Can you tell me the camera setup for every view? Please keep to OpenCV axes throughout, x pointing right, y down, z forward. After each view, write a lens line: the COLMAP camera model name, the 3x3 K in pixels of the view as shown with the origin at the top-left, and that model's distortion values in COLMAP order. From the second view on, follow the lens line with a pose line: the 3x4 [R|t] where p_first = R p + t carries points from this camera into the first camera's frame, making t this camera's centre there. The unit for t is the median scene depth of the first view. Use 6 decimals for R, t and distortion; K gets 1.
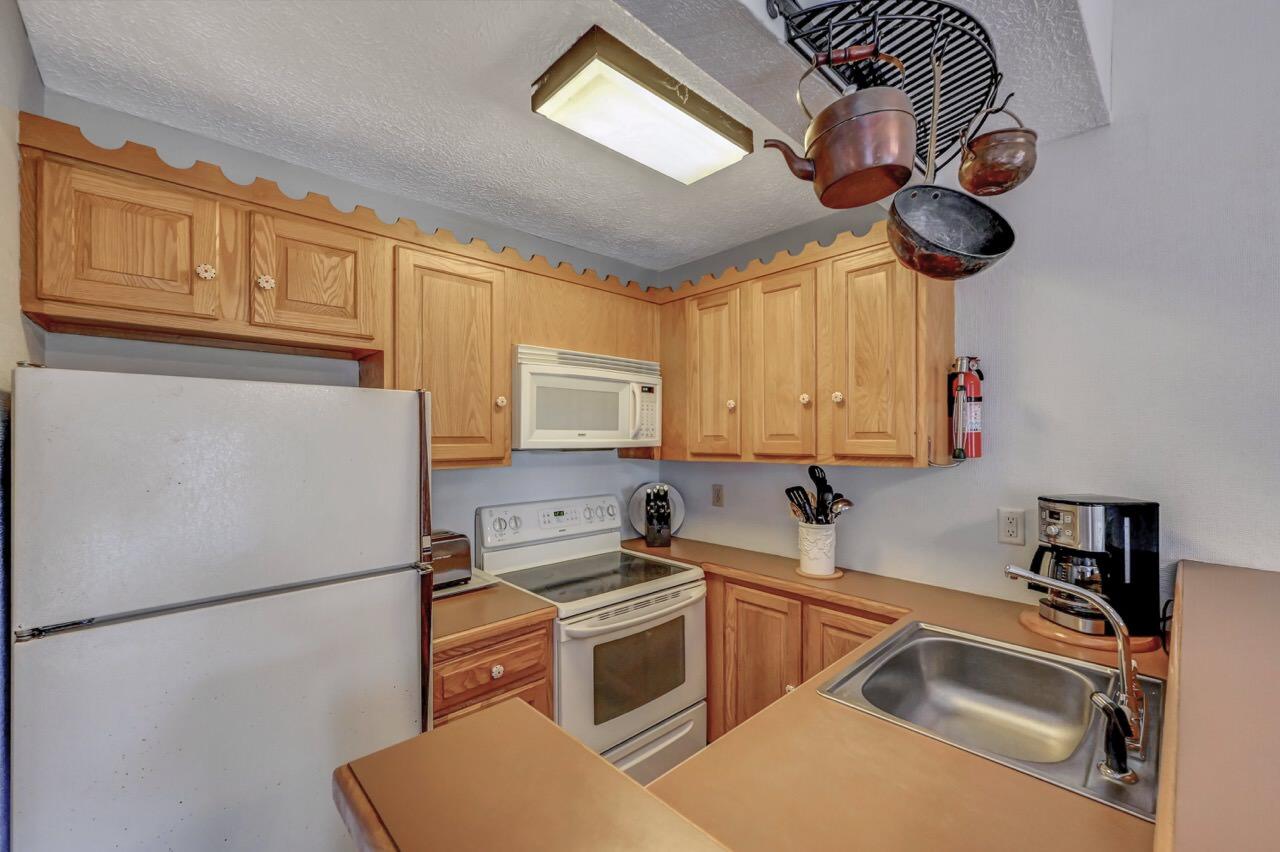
lens RADIAL K [[517.7, 0, 635.6], [0, 517.7, 435.3], [0, 0, 1]] dist [0.002126, -0.000056]
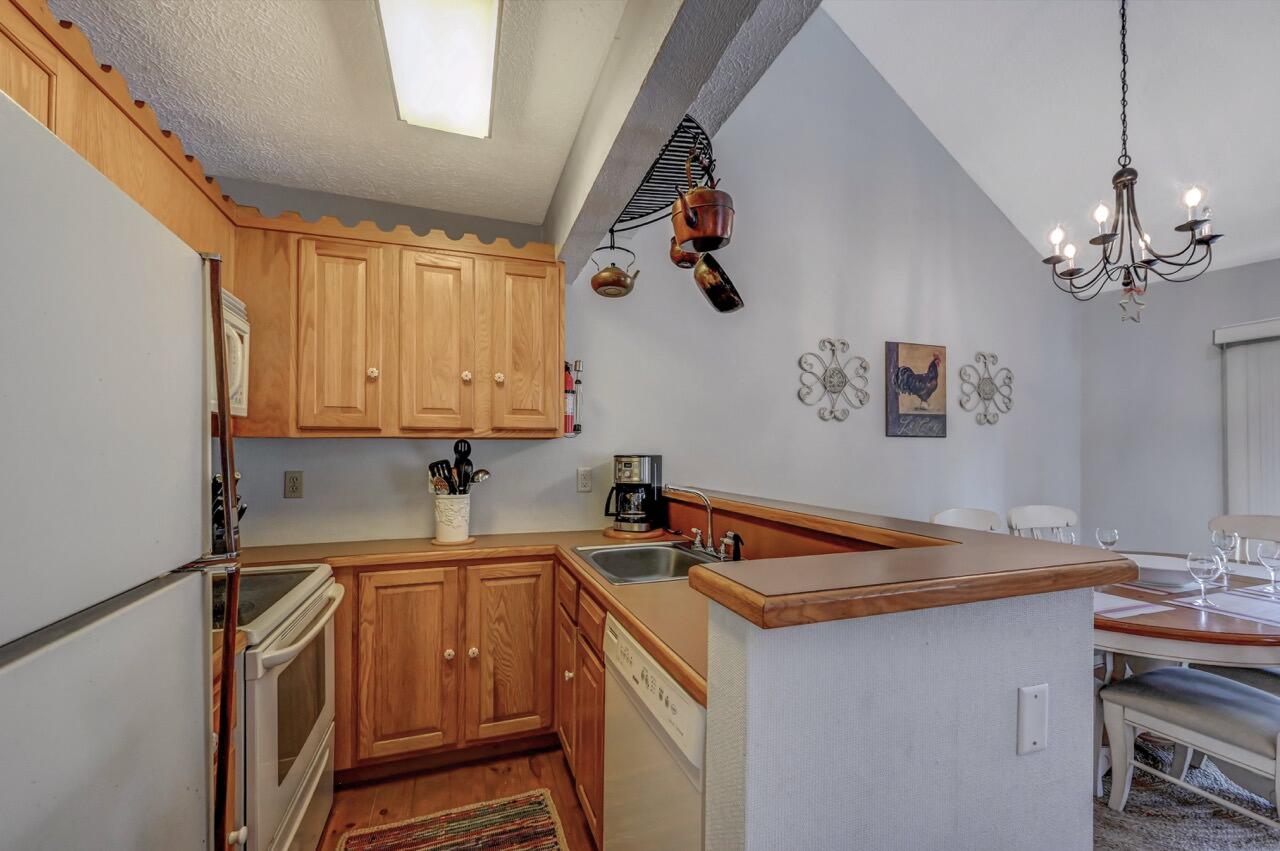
lens RADIAL K [[517.7, 0, 632.6], [0, 517.7, 449.0], [0, 0, 1]] dist [0.002126, -0.000056]
pose [[0.405149, 0.013210, 0.914155, -0.490357], [-0.003250, 0.999910, -0.013009, 0.090013], [-0.914245, 0.002300, 0.405155, 0.234150]]
